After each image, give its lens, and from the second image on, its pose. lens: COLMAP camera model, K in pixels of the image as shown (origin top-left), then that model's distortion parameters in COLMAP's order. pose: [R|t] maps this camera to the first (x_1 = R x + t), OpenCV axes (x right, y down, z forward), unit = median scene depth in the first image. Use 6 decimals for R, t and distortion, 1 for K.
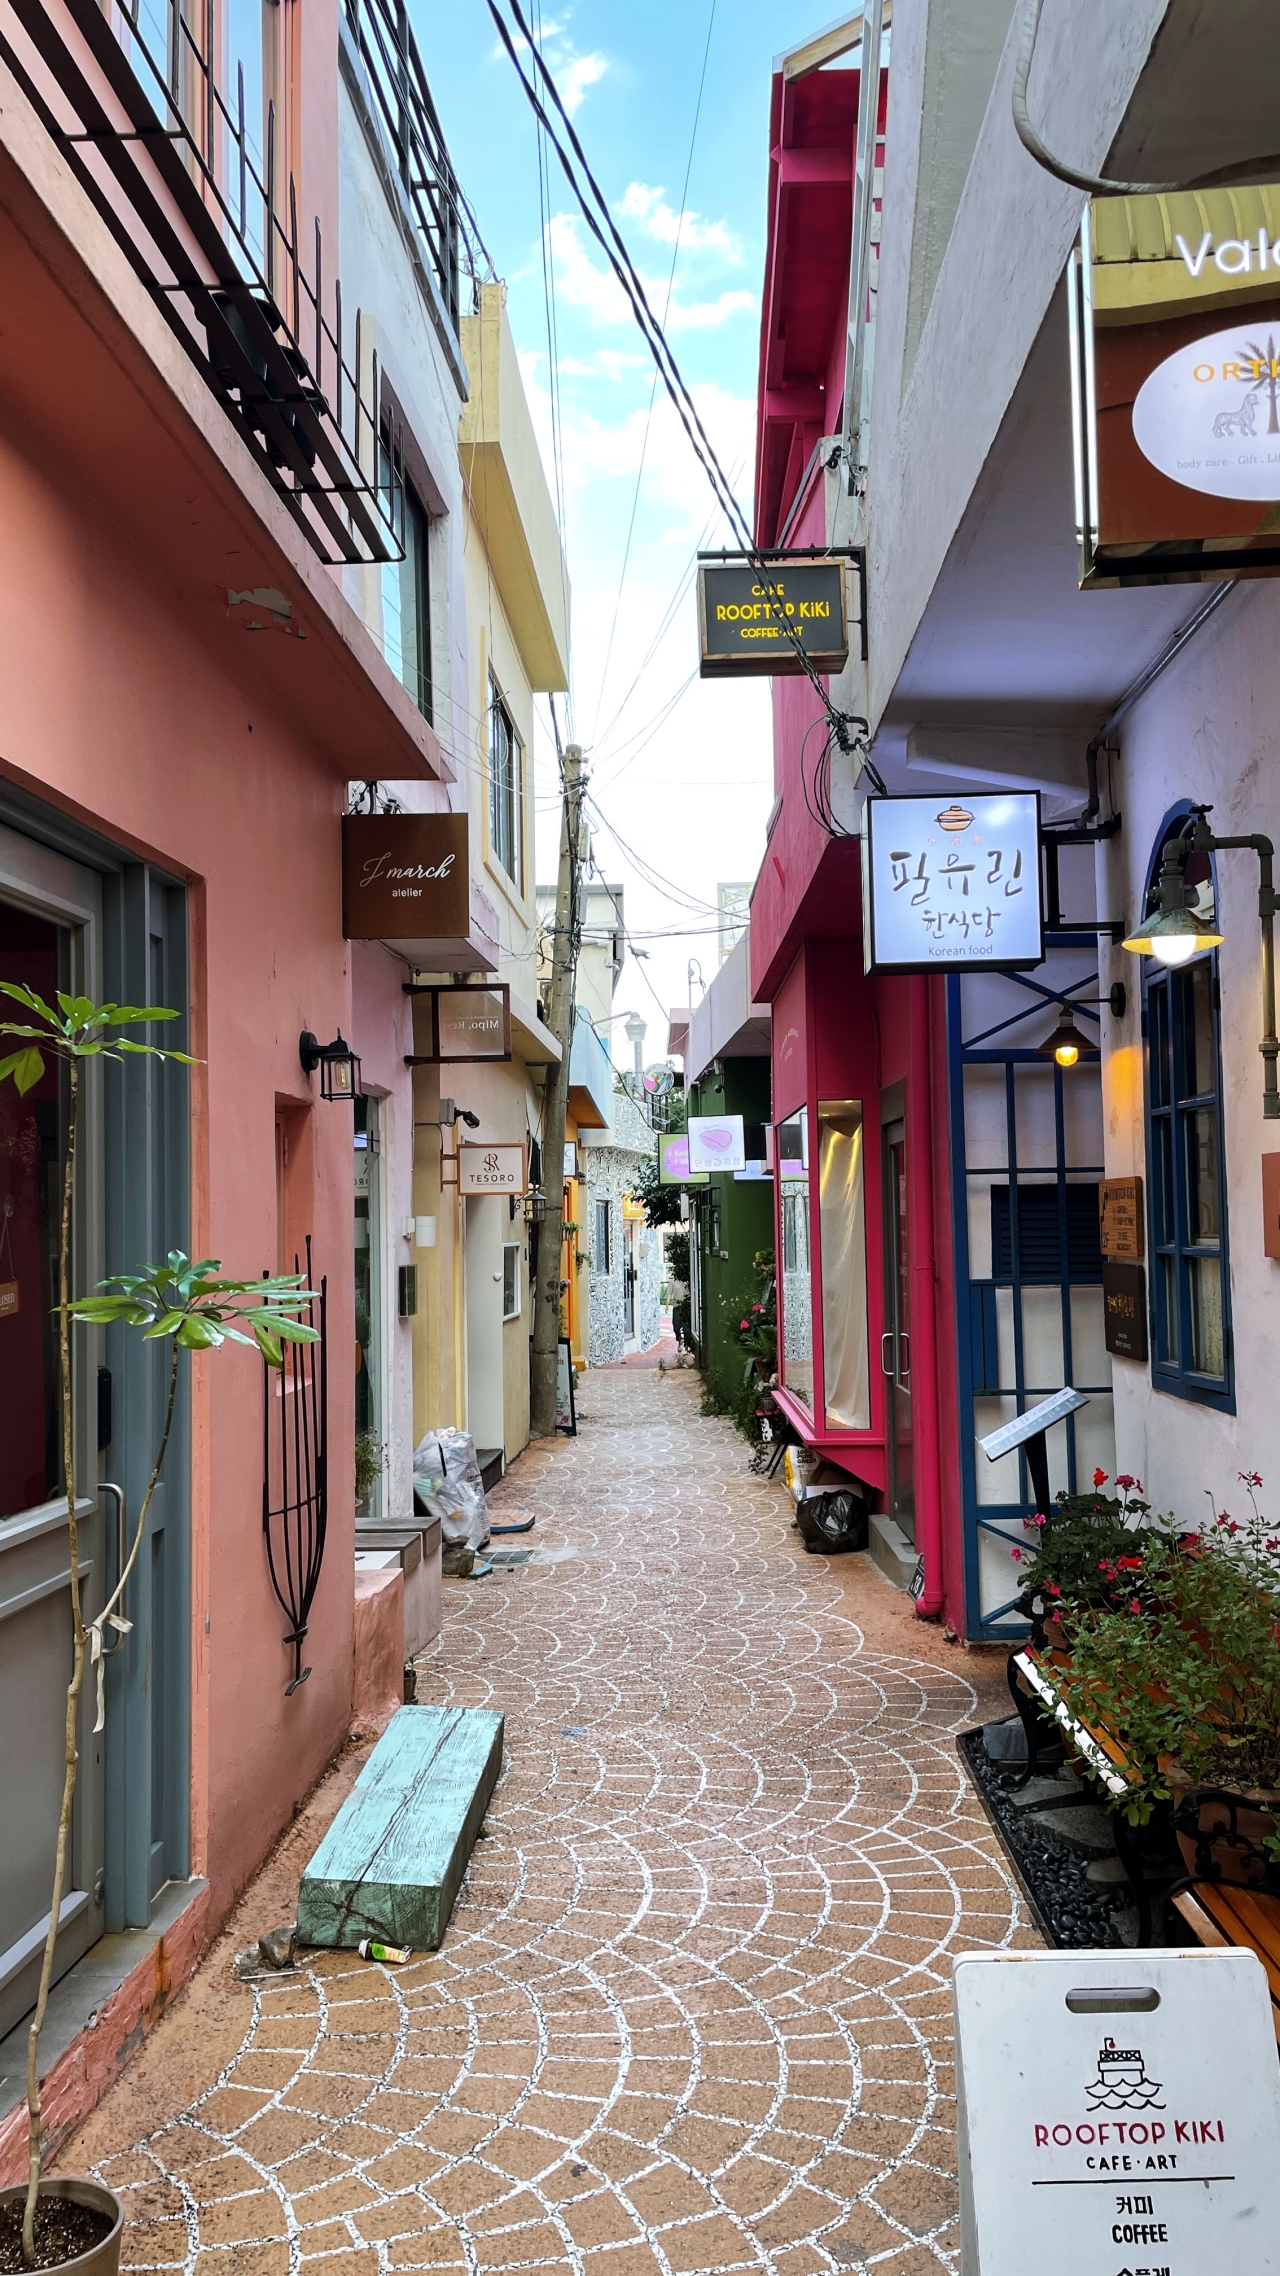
lens RADIAL K [[1715.5, 0, 640.0], [0, 1715.5, 1138.0], [0, 0, 1]] dist [-0.003696, -0.004894]
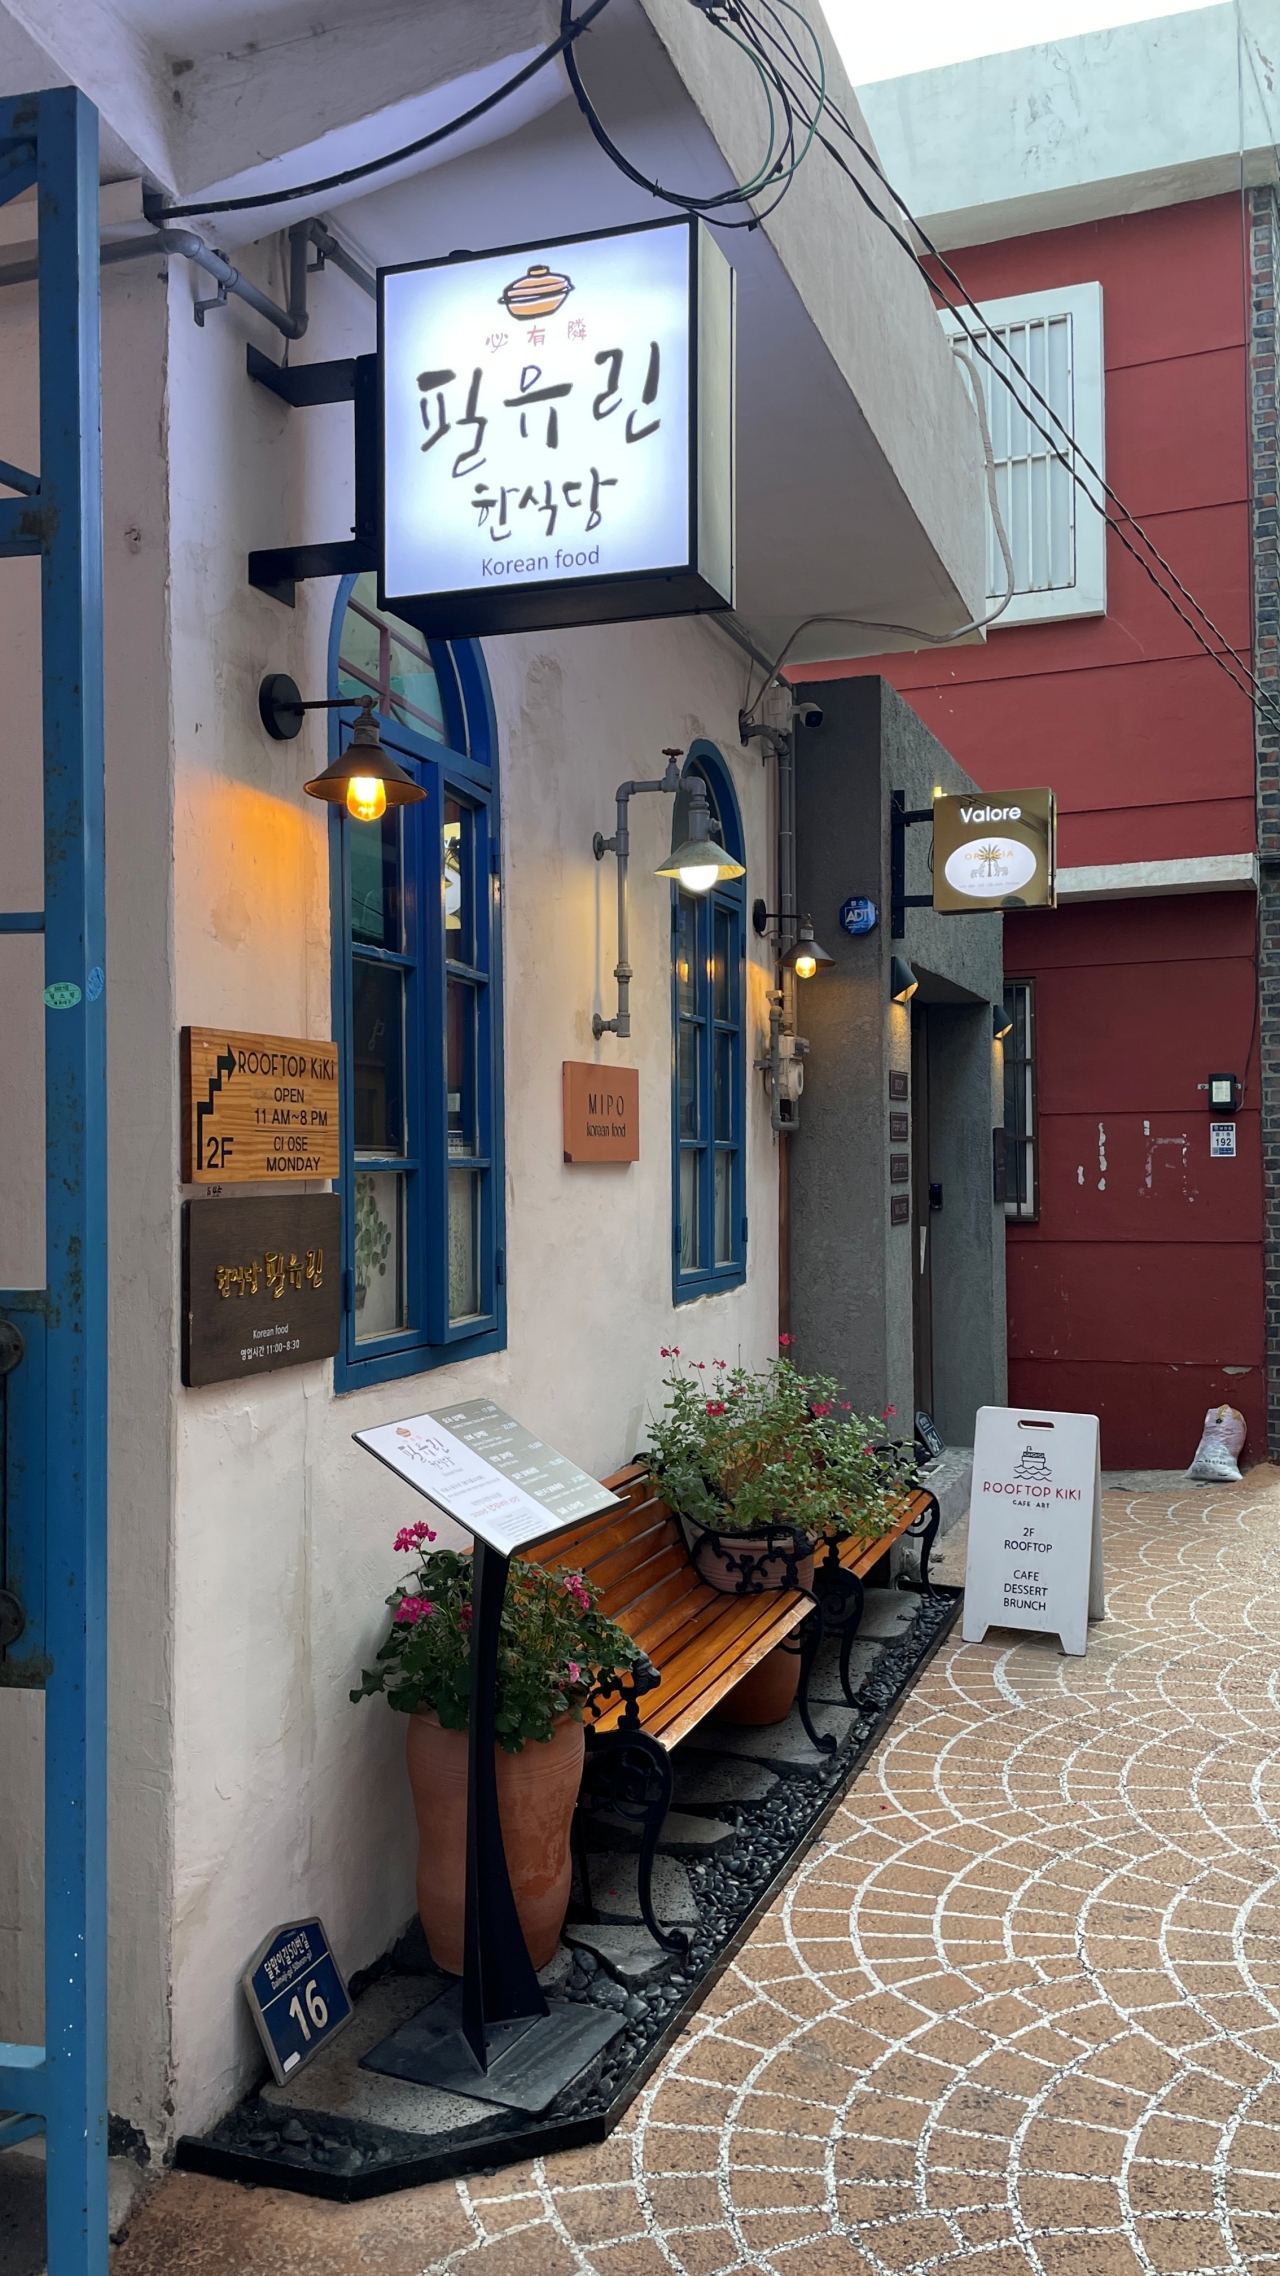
lens RADIAL K [[1715.5, 0, 640.0], [0, 1715.5, 1138.0], [0, 0, 1]] dist [-0.003696, -0.004894]
pose [[-0.946935, 0.025567, 0.320406, 0.003634], [0.009129, 0.998569, -0.052702, 0.104528], [-0.321295, -0.046981, -0.945813, 1.859019]]
